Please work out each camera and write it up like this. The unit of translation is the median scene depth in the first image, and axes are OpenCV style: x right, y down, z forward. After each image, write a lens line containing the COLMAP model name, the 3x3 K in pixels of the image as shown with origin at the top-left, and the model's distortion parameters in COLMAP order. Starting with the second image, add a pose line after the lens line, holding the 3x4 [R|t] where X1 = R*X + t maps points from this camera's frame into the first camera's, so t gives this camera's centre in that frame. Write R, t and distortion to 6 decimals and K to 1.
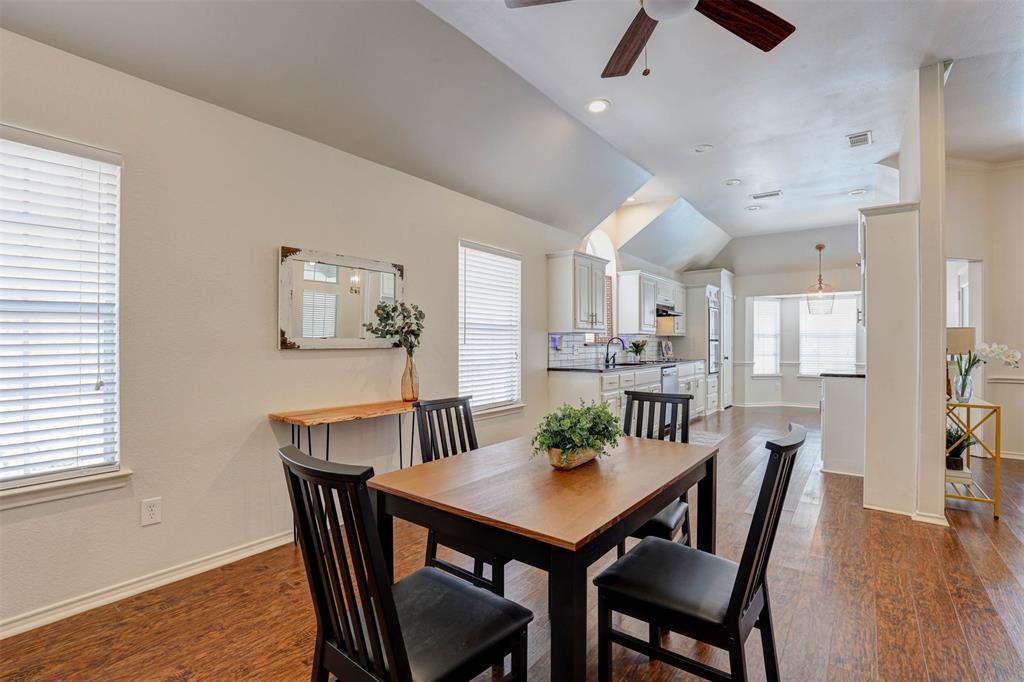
lens RADIAL K [[475.7, 0, 512.0], [0, 475.7, 338.2], [0, 0, 1]] dist [-0.018534, 0.001417]
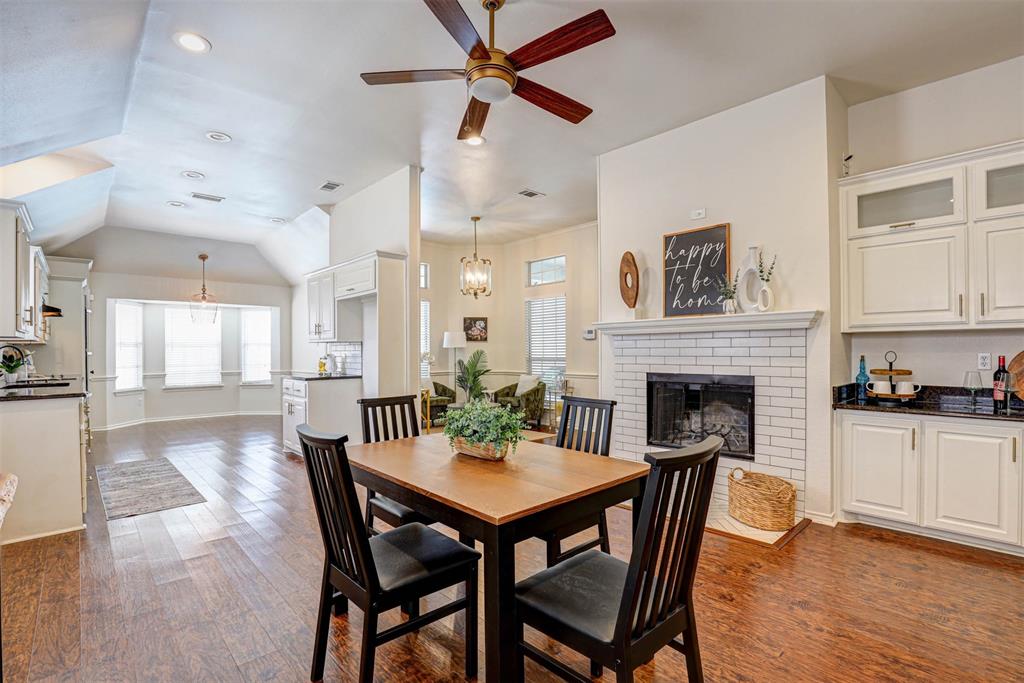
lens RADIAL K [[475.7, 0, 517.2], [0, 475.7, 351.6], [0, 0, 1]] dist [-0.018534, 0.001417]
pose [[0.171833, -0.007143, 0.985100, -0.211136], [-0.000100, 0.999974, 0.007268, 0.001019], [-0.985126, -0.001347, 0.171828, 0.157060]]
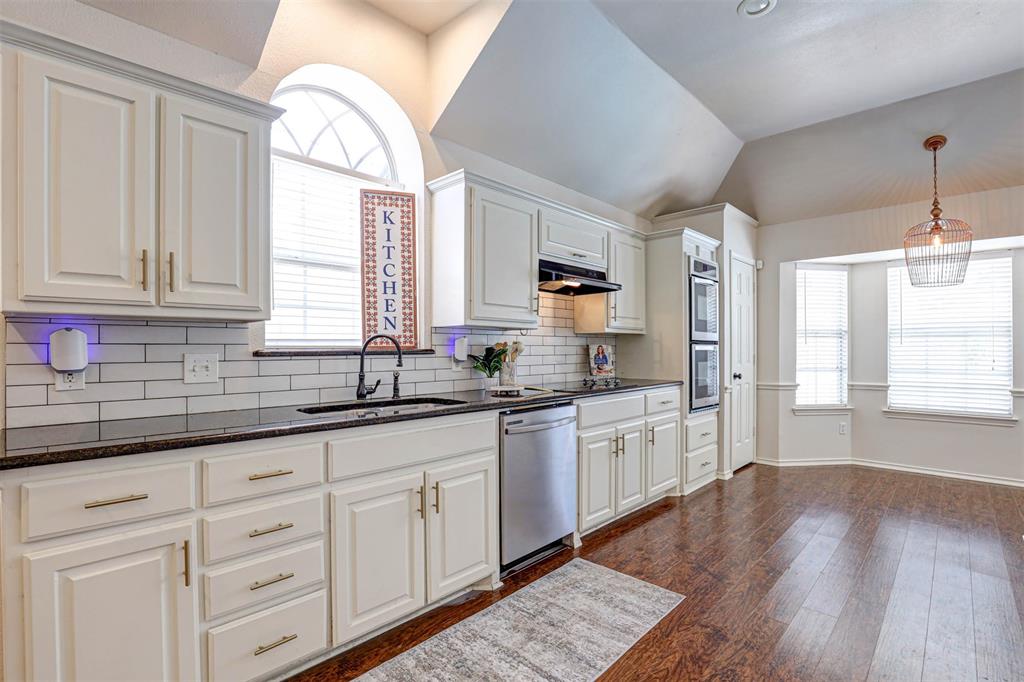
lens RADIAL K [[475.7, 0, 514.0], [0, 475.7, 344.4], [0, 0, 1]] dist [-0.018534, 0.001417]
pose [[0.992773, -0.004587, -0.119917, 0.275529], [0.004731, 0.999988, 0.000923, 0.004997], [0.119912, -0.001483, 0.992783, 0.459357]]
